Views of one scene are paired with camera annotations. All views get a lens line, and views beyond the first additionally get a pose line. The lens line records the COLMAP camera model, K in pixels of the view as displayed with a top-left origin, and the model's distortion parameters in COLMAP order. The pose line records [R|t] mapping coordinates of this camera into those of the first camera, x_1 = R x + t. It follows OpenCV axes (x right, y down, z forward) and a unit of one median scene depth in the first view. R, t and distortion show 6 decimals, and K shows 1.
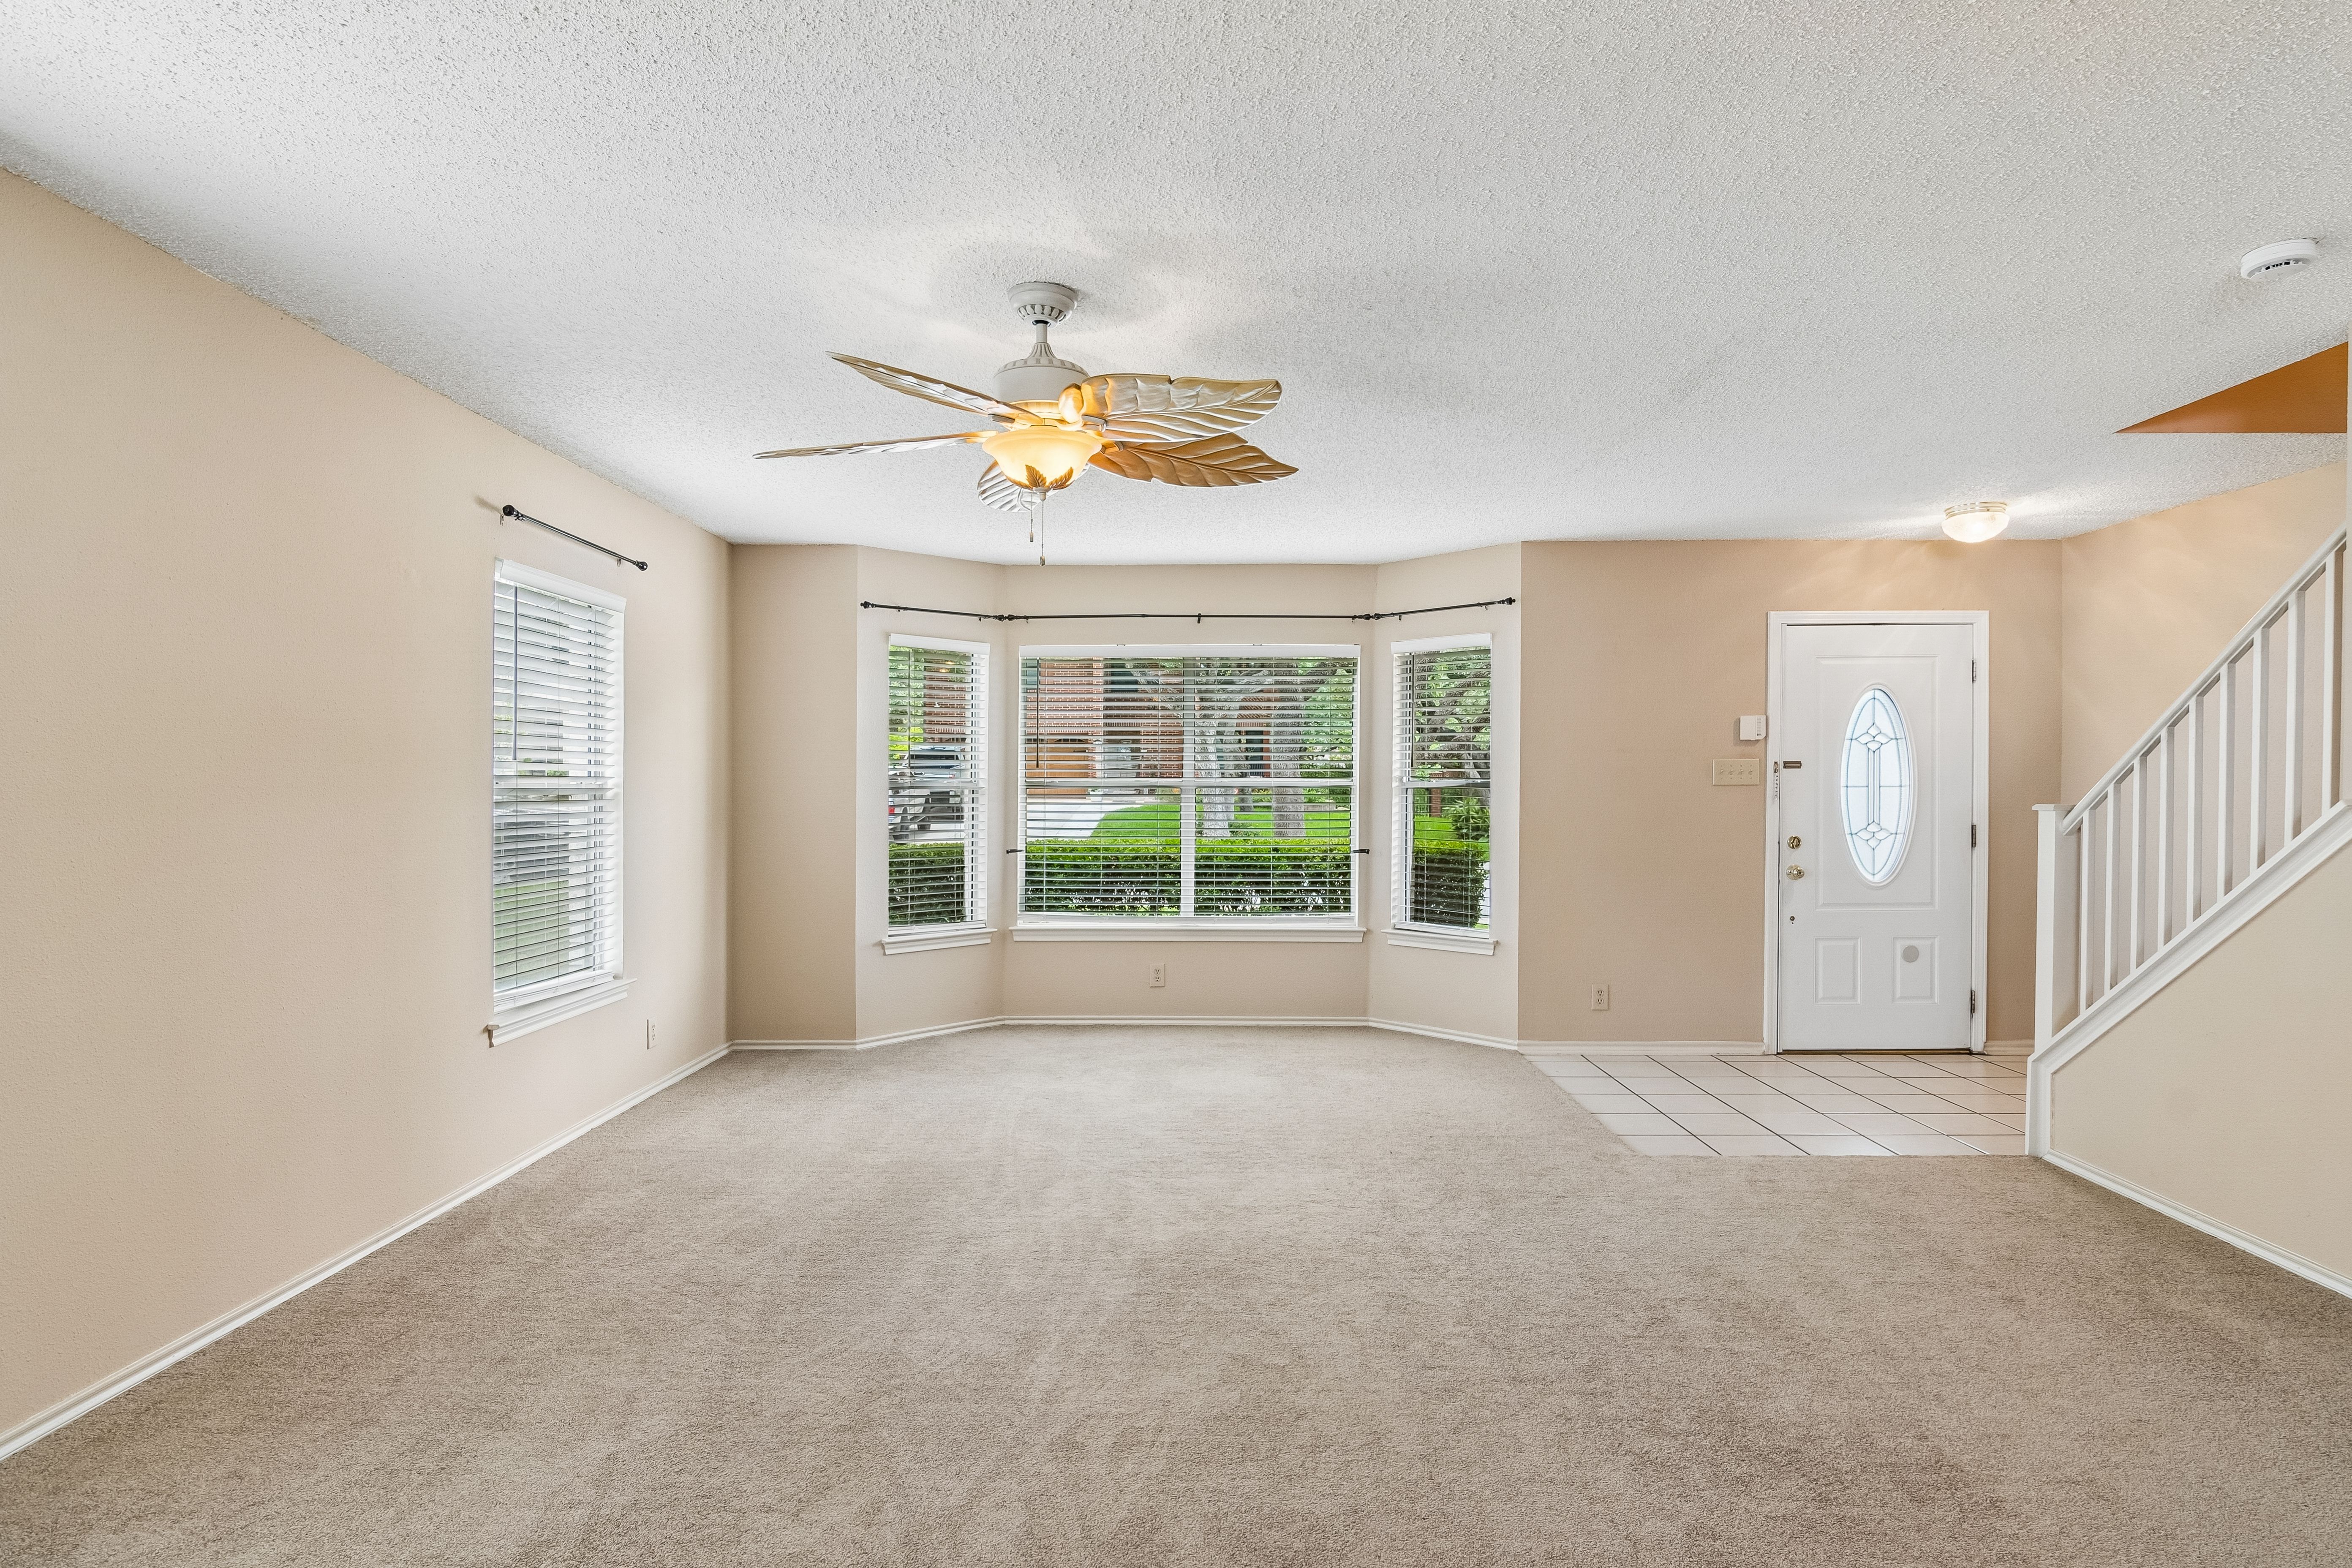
lens RADIAL K [[1288.1, 0, 1182.4], [0, 1288.1, 800.8], [0, 0, 1]] dist [-0.001705, -0.009173]
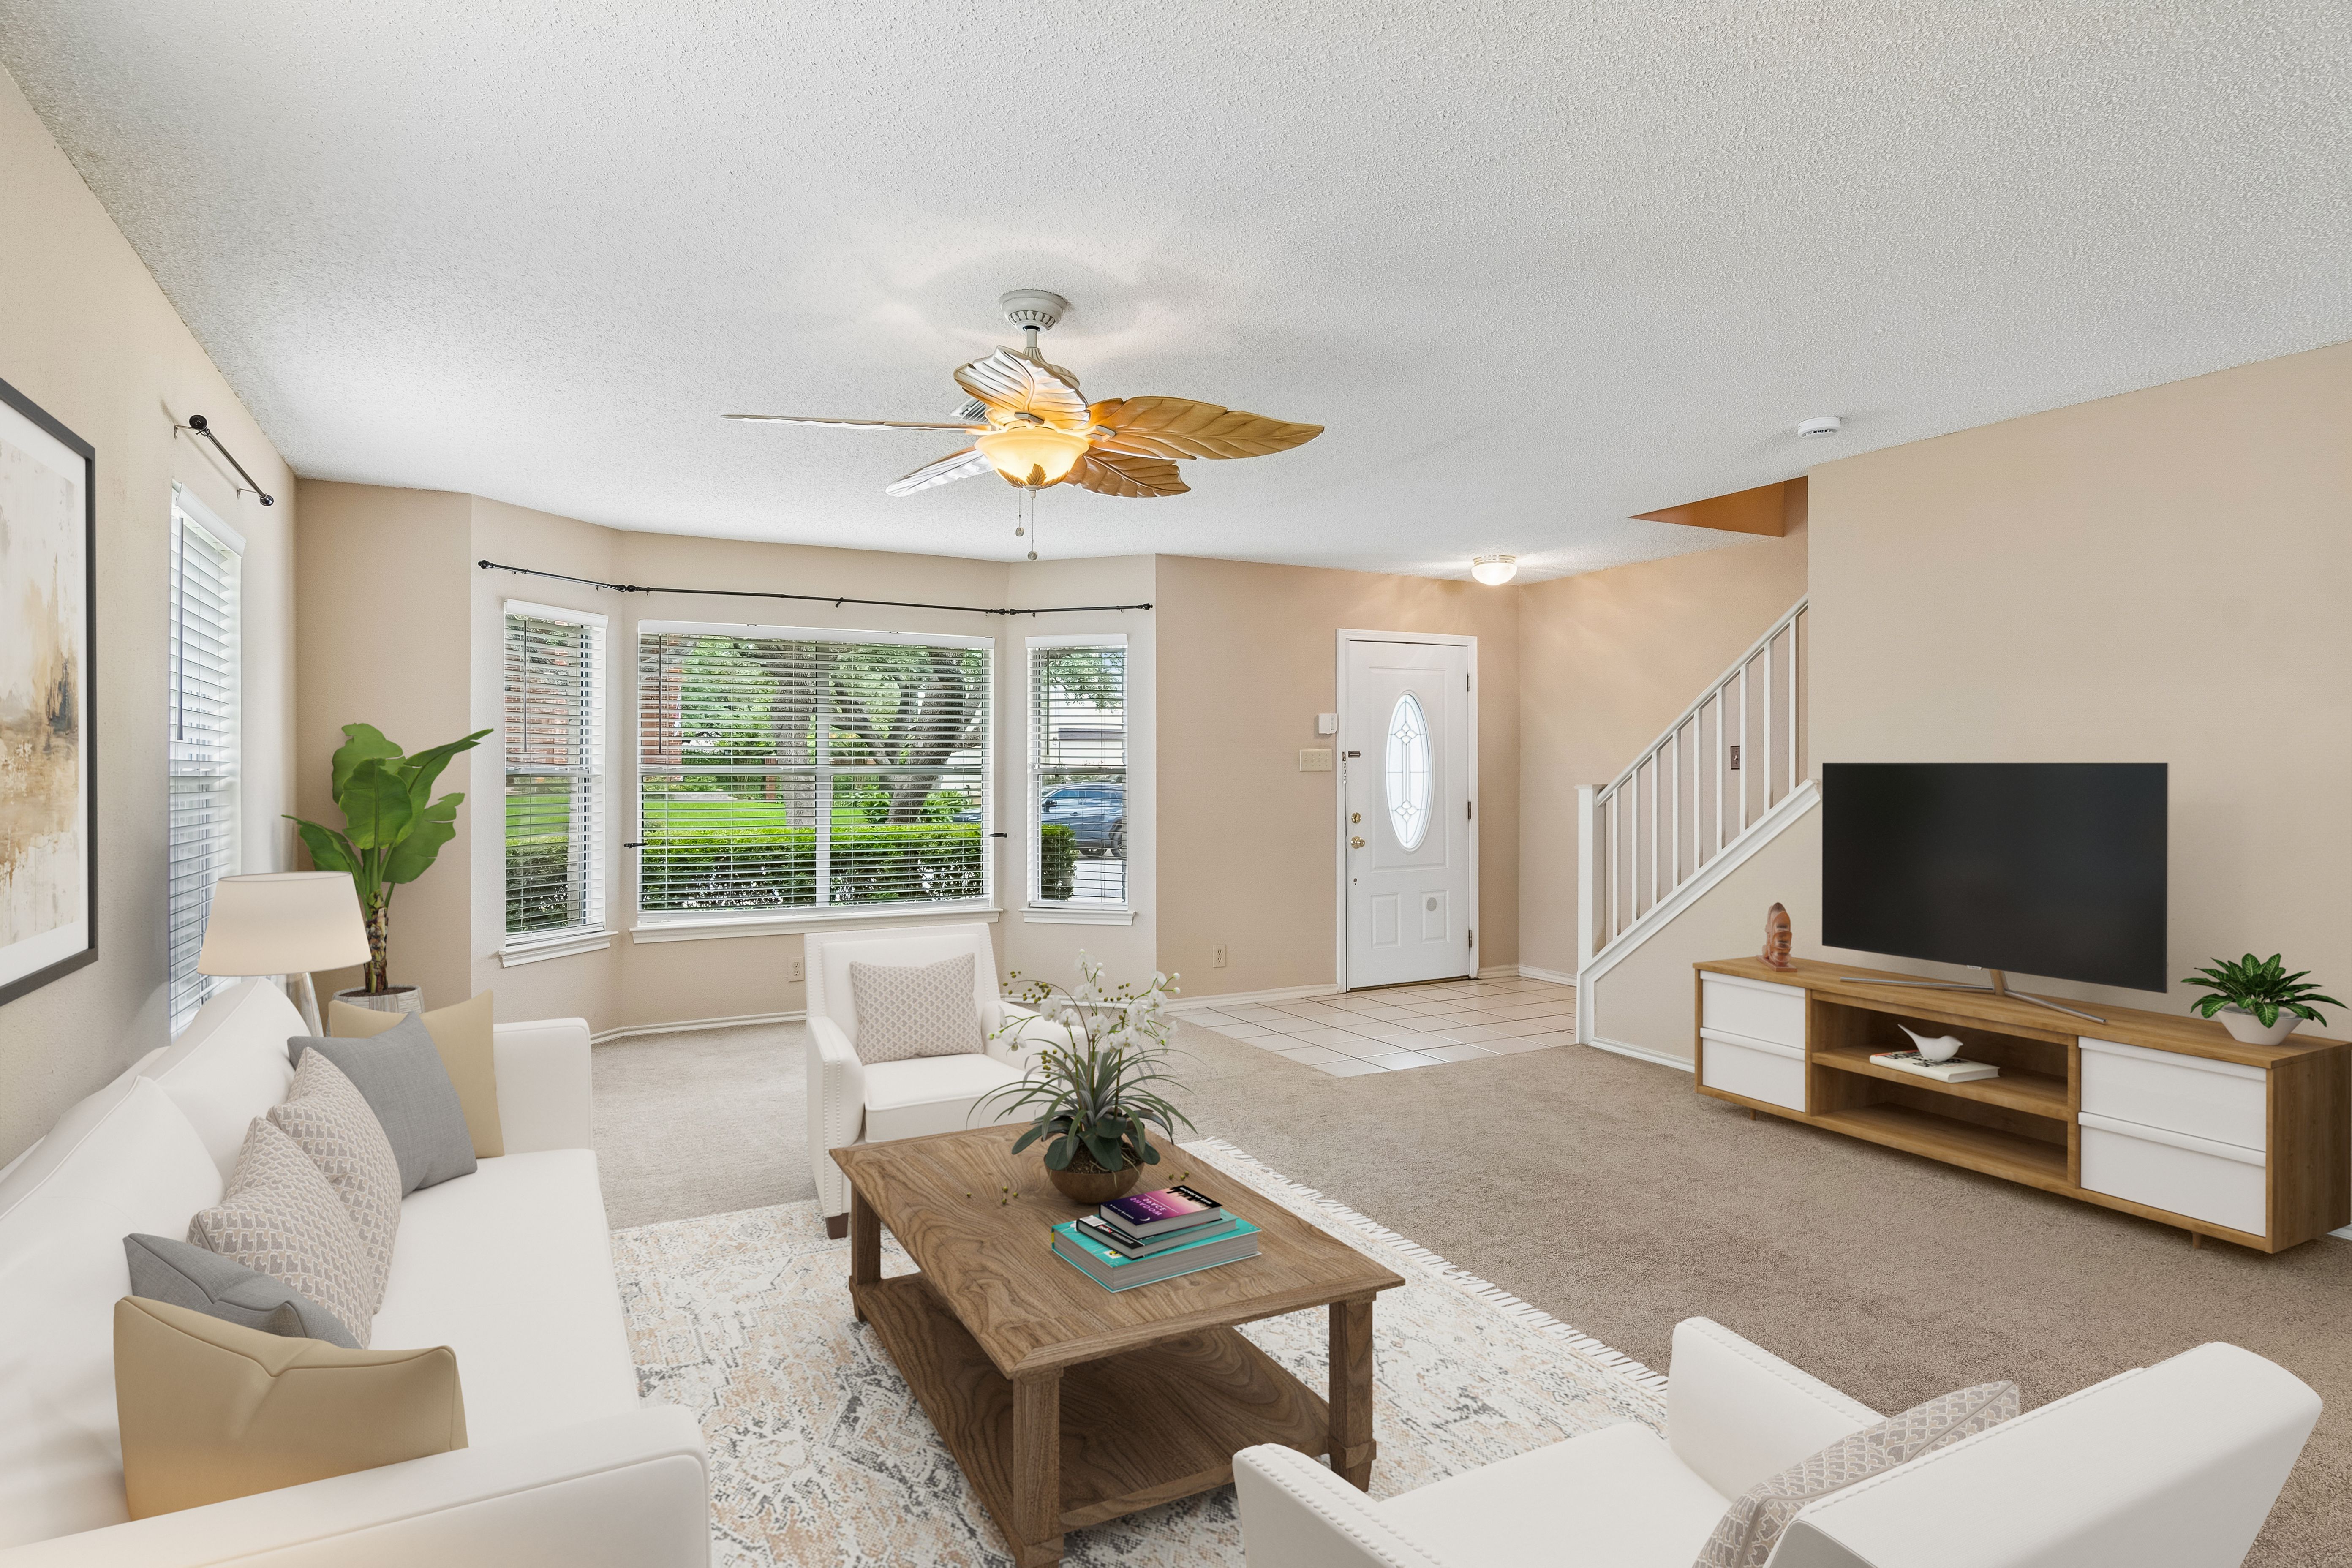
lens RADIAL K [[1288.1, 0, 1181.7], [0, 1288.1, 781.4], [0, 0, 1]] dist [-0.001705, -0.009173]
pose [[0.868805, -0.004962, 0.495130, -0.273827], [0.007950, 0.999961, -0.003928, 0.000946], [-0.495091, 0.007349, 0.868810, 0.018430]]
